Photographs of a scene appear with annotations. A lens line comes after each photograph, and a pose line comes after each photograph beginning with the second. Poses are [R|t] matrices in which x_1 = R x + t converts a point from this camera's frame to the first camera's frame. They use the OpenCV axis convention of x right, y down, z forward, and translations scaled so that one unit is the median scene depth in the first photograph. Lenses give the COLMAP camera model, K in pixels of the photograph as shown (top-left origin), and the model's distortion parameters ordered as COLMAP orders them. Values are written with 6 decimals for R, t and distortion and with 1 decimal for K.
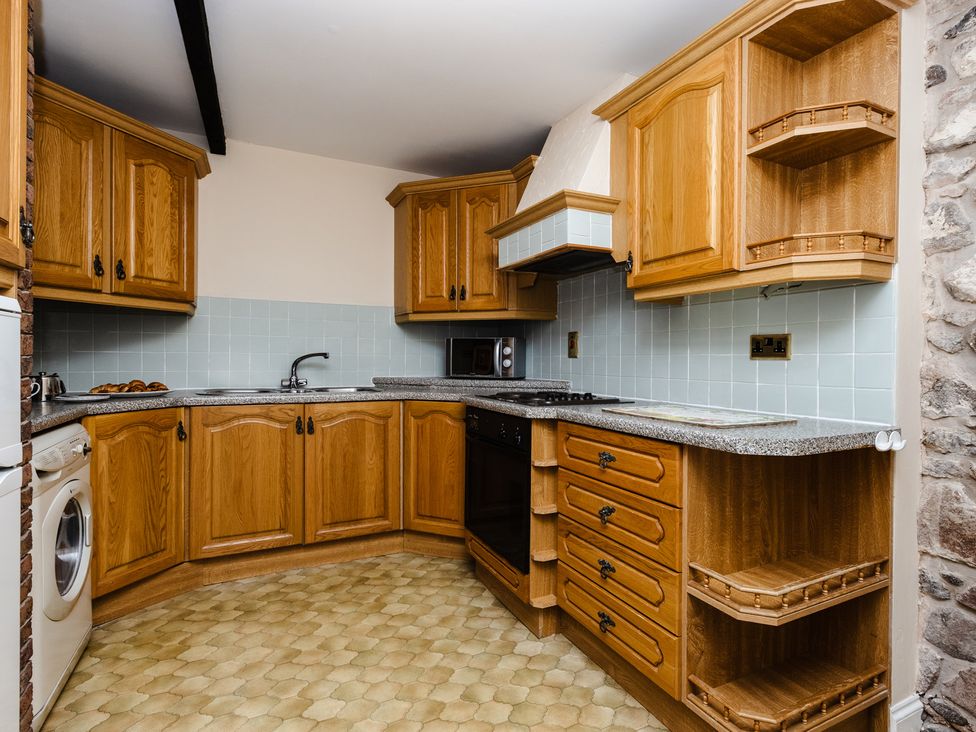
lens RADIAL K [[488.7, 0, 489.4], [0, 488.7, 361.8], [0, 0, 1]] dist [-0.004327, 0.001596]
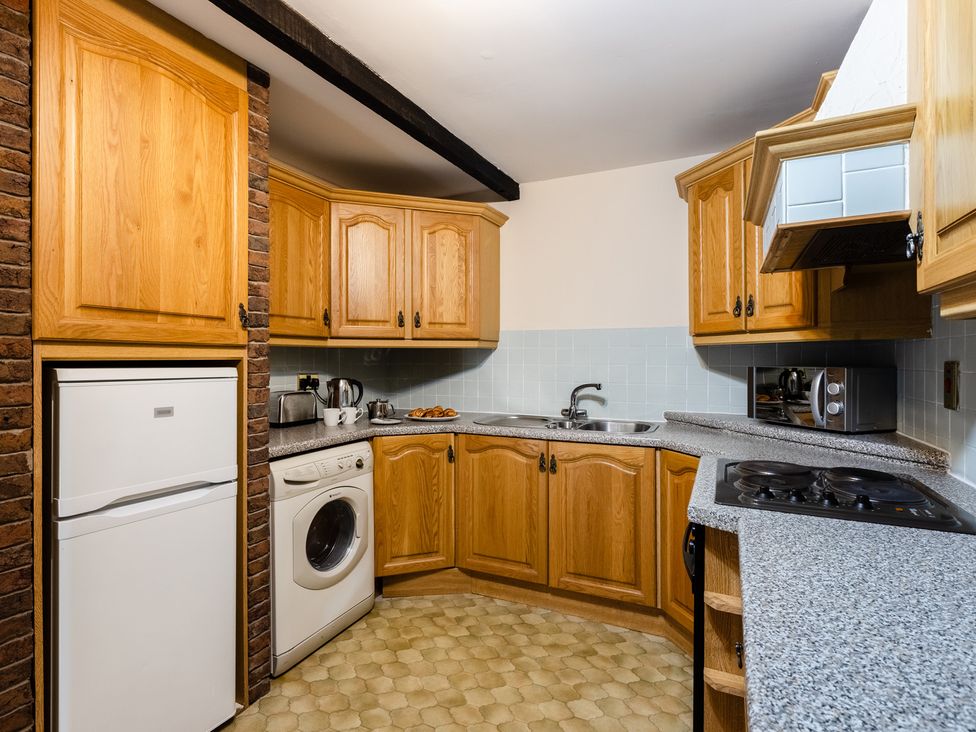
lens RADIAL K [[488.7, 0, 491.1], [0, 488.7, 361.3], [0, 0, 1]] dist [-0.004327, 0.001596]
pose [[0.628860, -0.003933, -0.777508, 0.306857], [-0.003090, 0.999967, -0.007558, -0.063807], [0.777512, 0.007156, 0.628827, 0.313497]]
